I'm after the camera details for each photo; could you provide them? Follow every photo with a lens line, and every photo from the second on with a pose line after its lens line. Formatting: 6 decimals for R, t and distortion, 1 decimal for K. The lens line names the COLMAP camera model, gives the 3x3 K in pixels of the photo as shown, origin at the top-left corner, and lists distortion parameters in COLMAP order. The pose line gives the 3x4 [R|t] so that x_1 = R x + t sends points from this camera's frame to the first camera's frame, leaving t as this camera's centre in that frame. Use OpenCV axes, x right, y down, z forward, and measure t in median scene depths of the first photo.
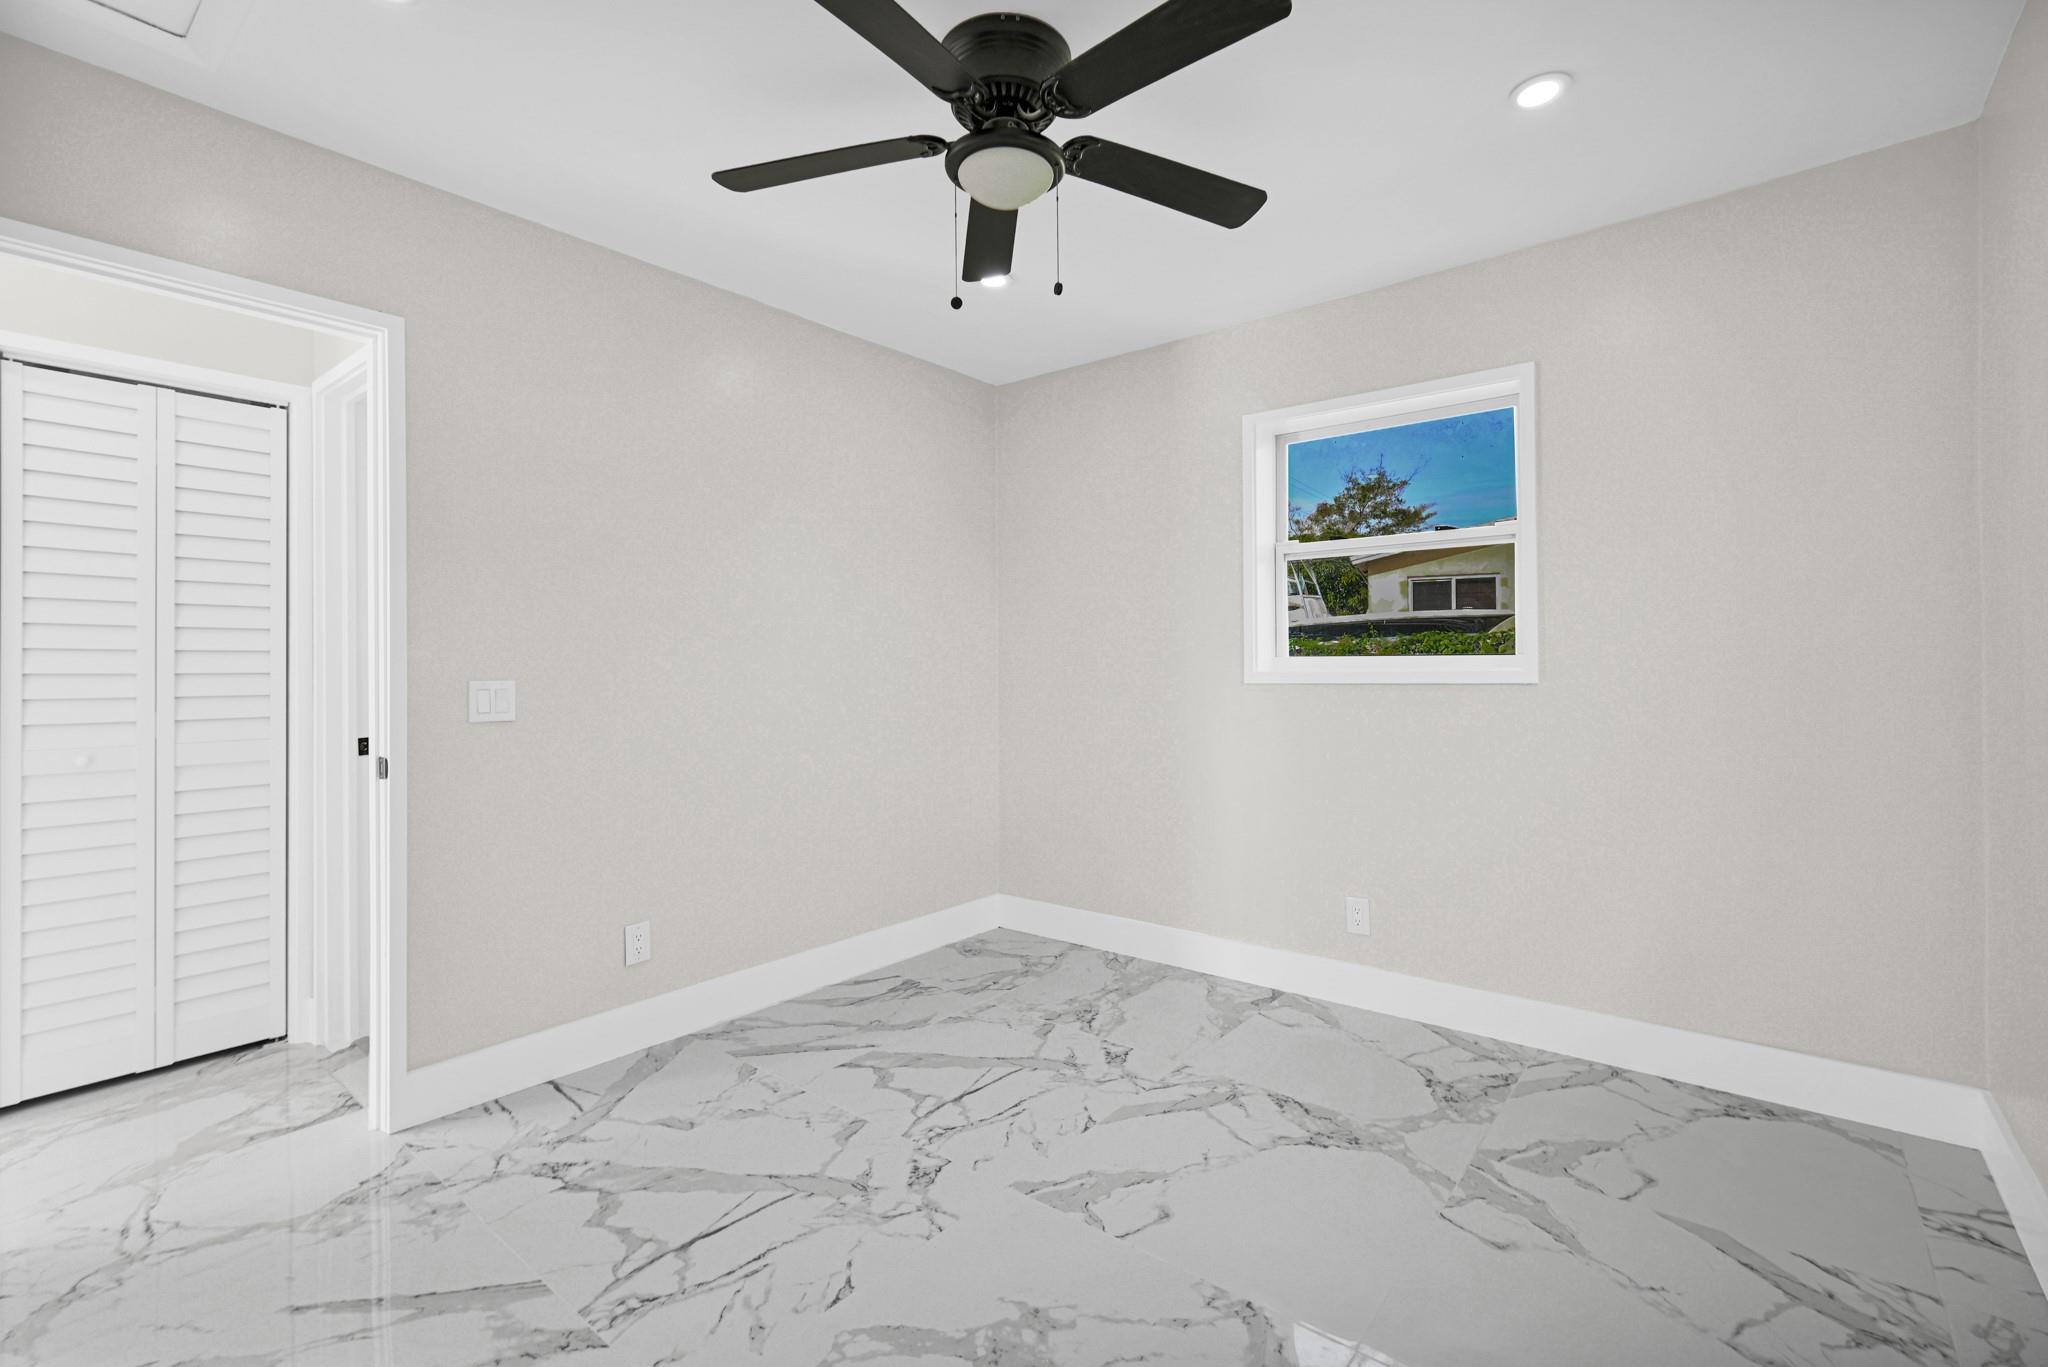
lens RADIAL K [[910.8, 0, 1028.8], [0, 910.8, 686.7], [0, 0, 1]] dist [-0.000674, 0.000017]
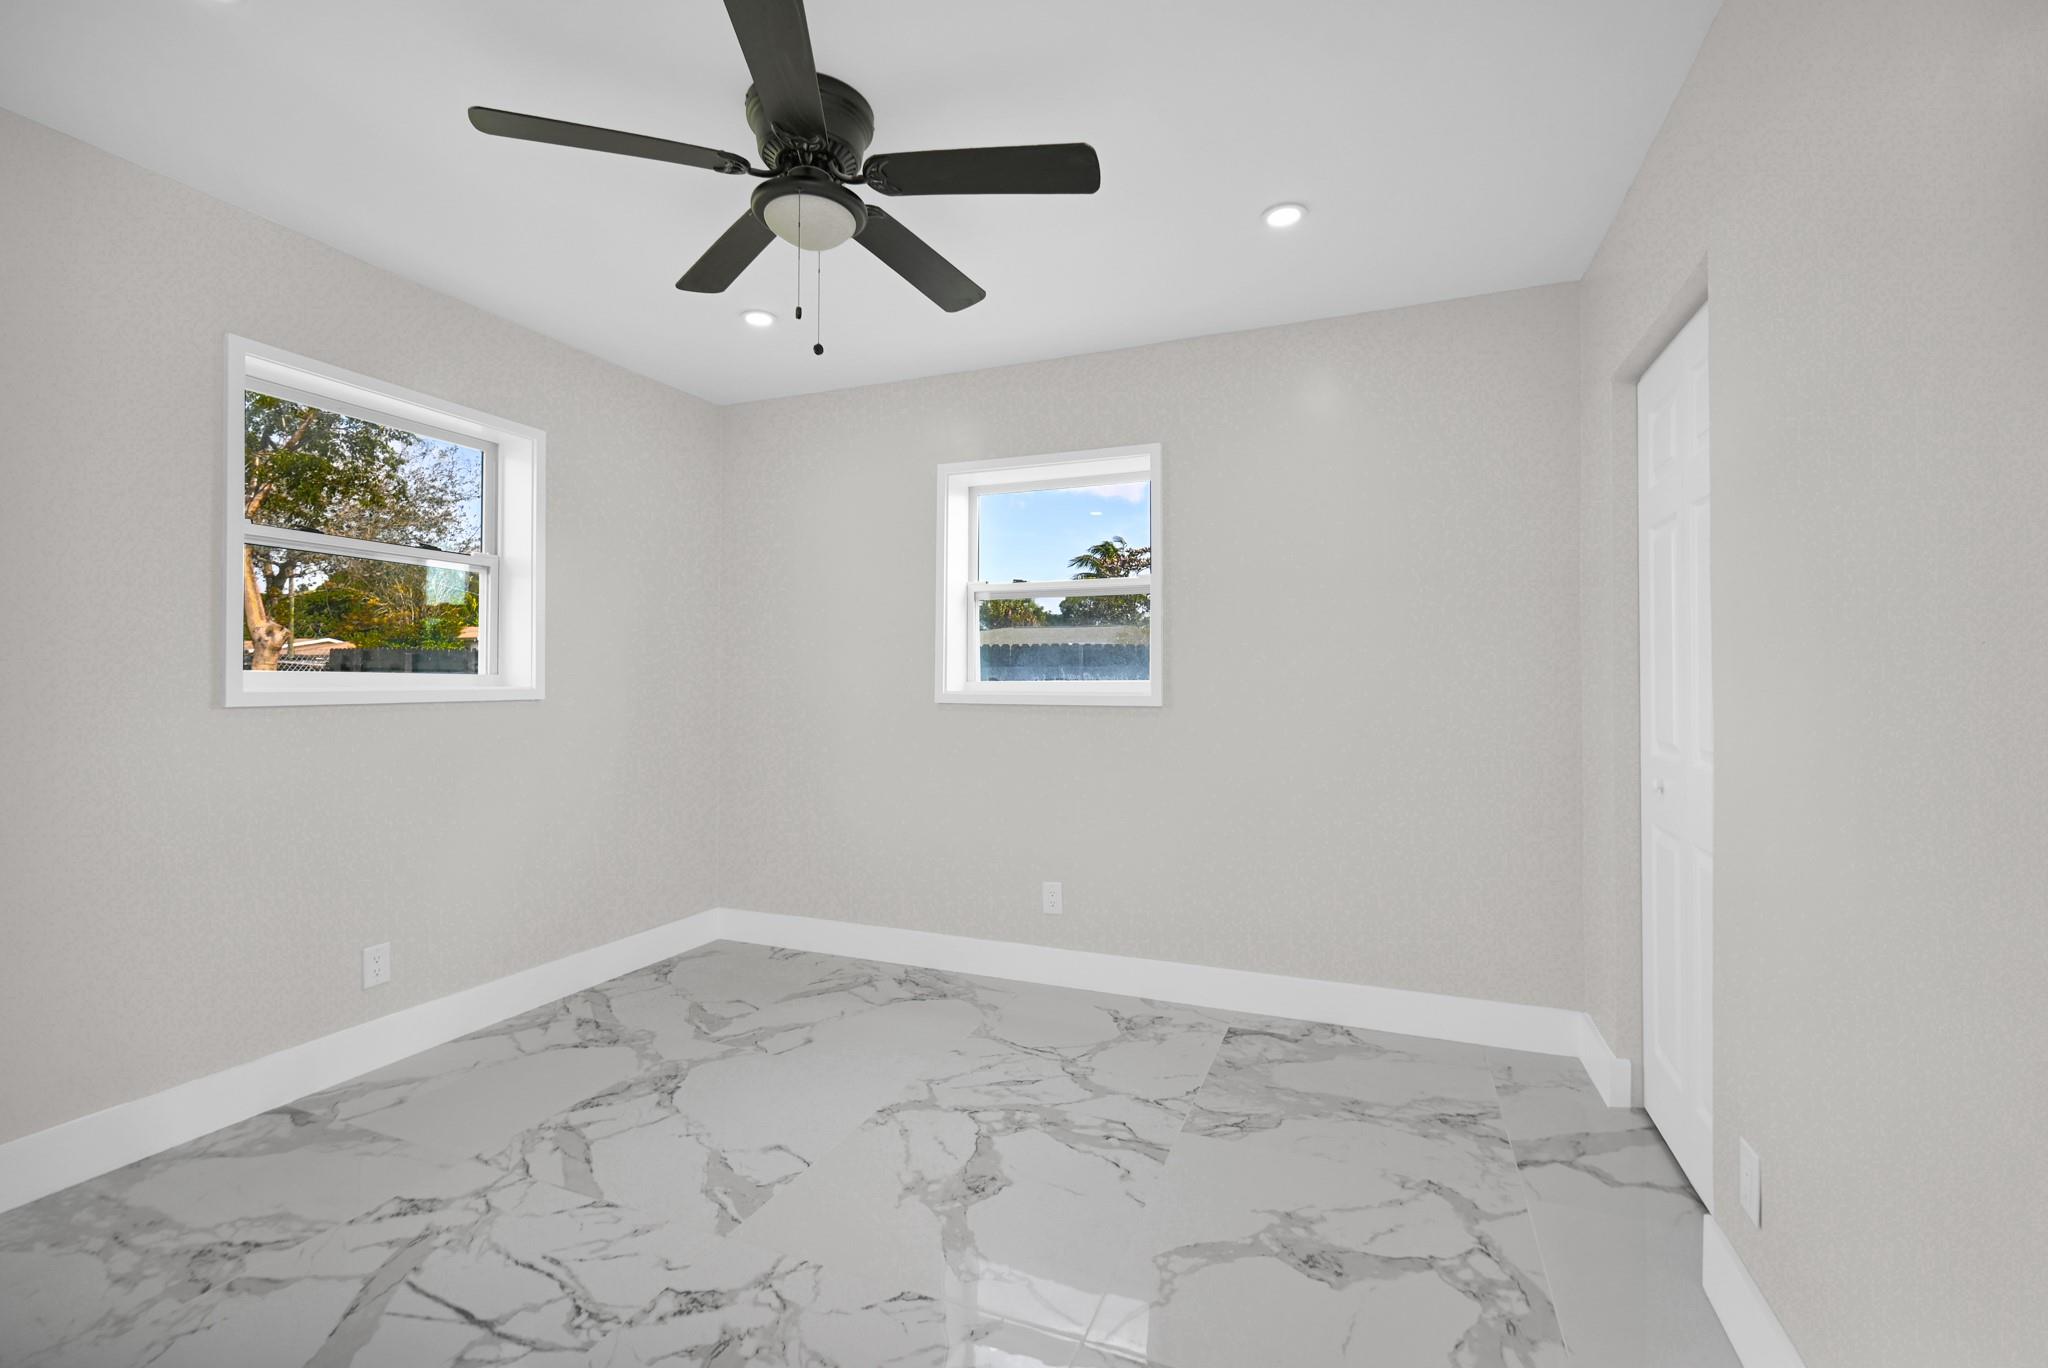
lens RADIAL K [[910.8, 0, 1028.8], [0, 910.8, 687.2], [0, 0, 1]] dist [-0.000674, 0.000017]
pose [[-0.312185, 0.006078, 0.950002, -0.901149], [0.022363, 0.999749, 0.000953, -0.008870], [-0.949758, 0.021542, -0.312243, 0.874925]]
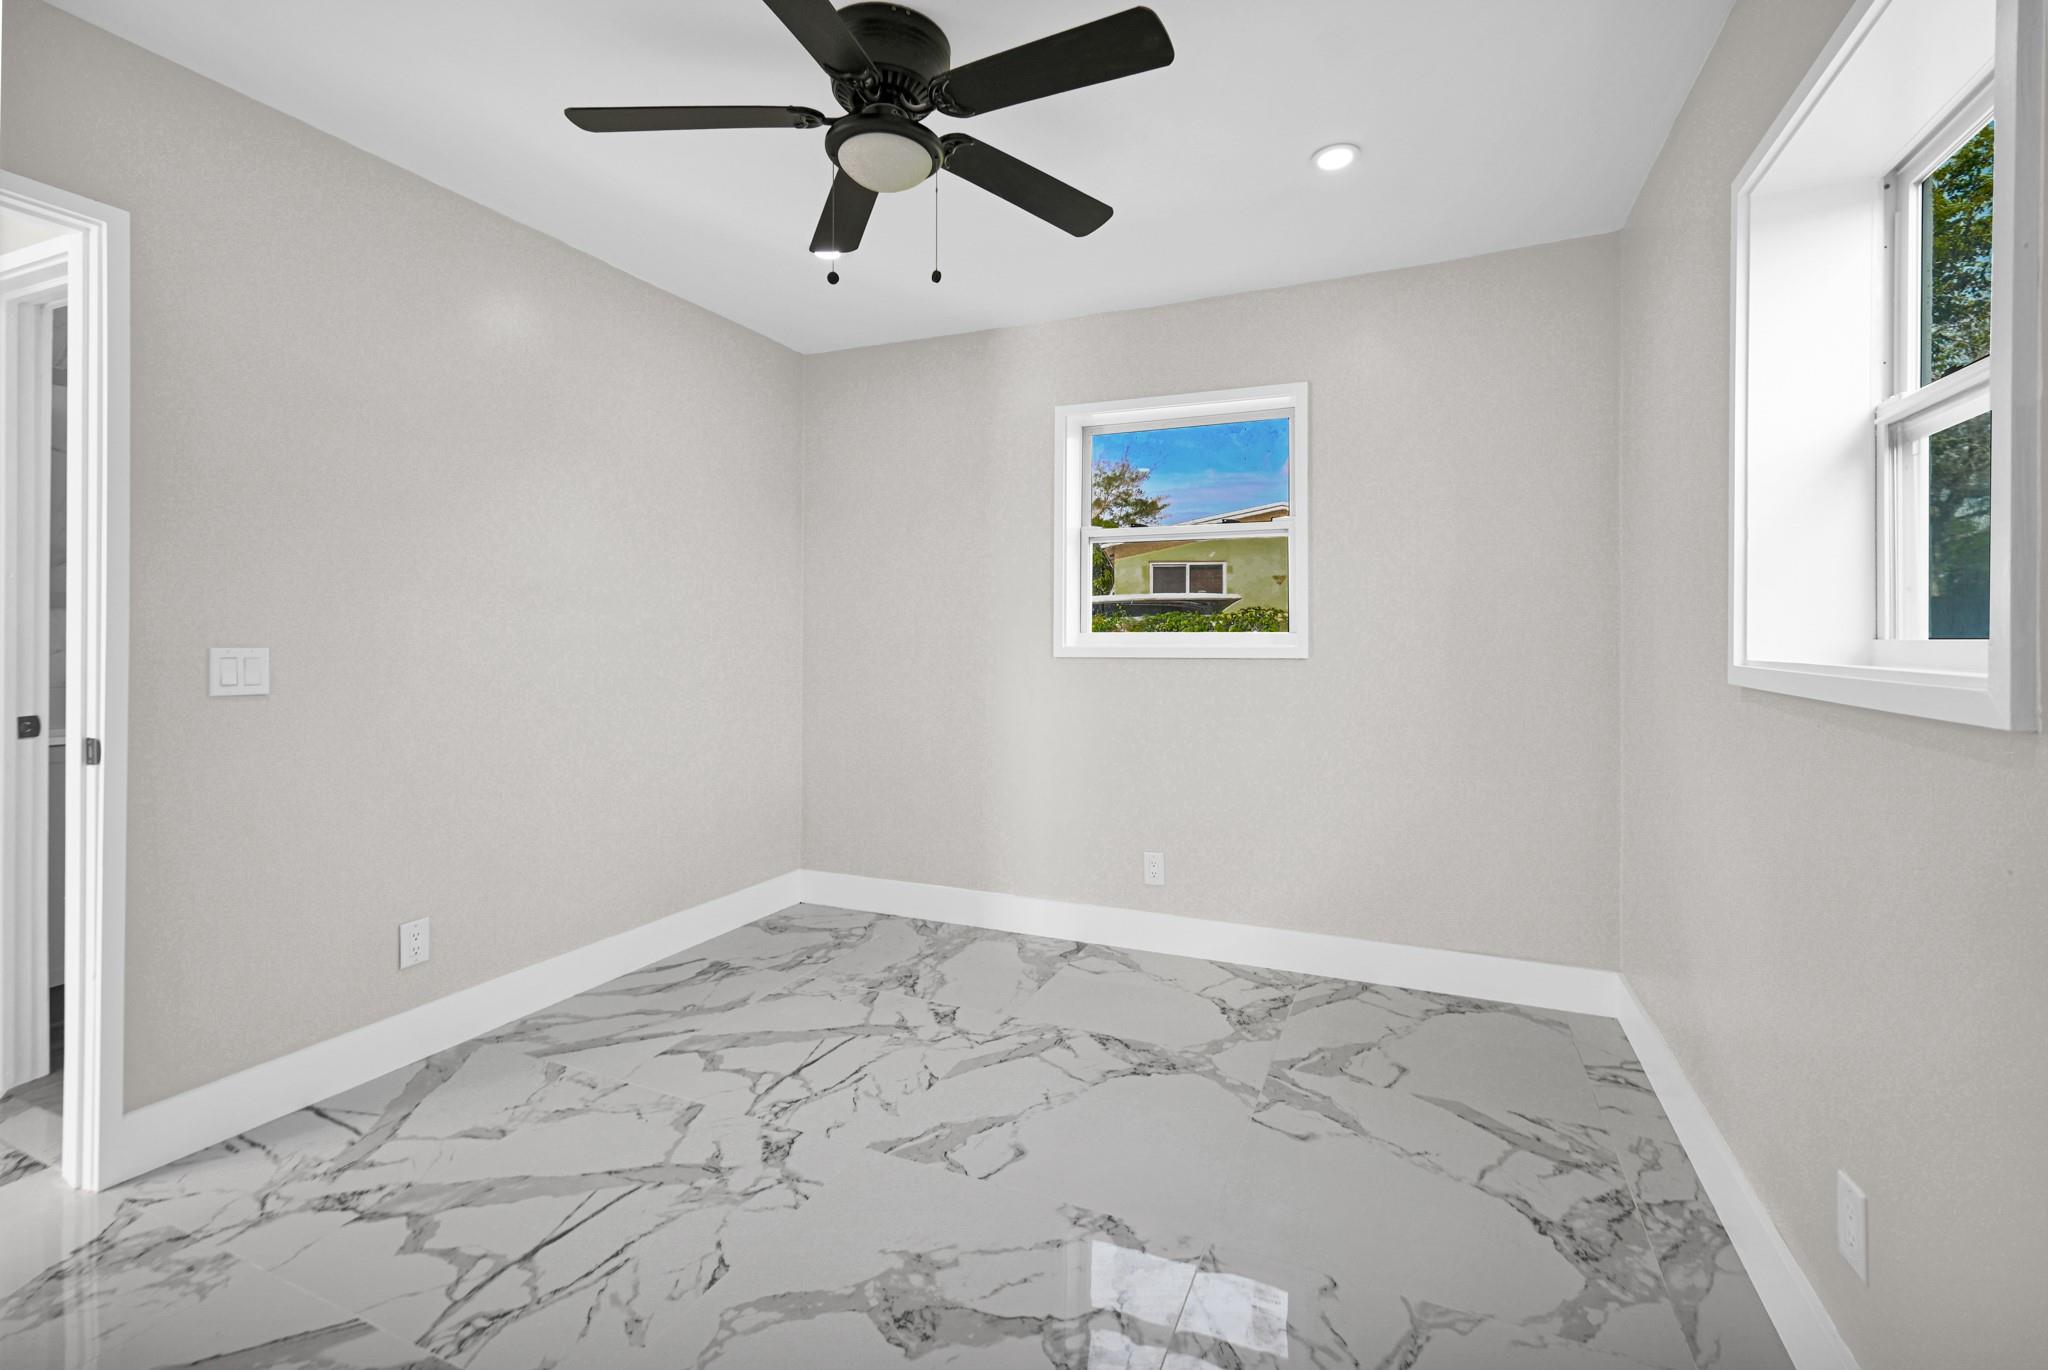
lens RADIAL K [[907.7, 0, 1023.2], [0, 907.7, 663.5], [0, 0, 1]] dist [-0.000767, -0.000140]
pose [[0.963782, 0.005033, 0.266645, -0.112259], [-0.005481, 0.999985, 0.000935, 0.003782], [-0.266636, -0.002363, 0.963794, -0.022593]]
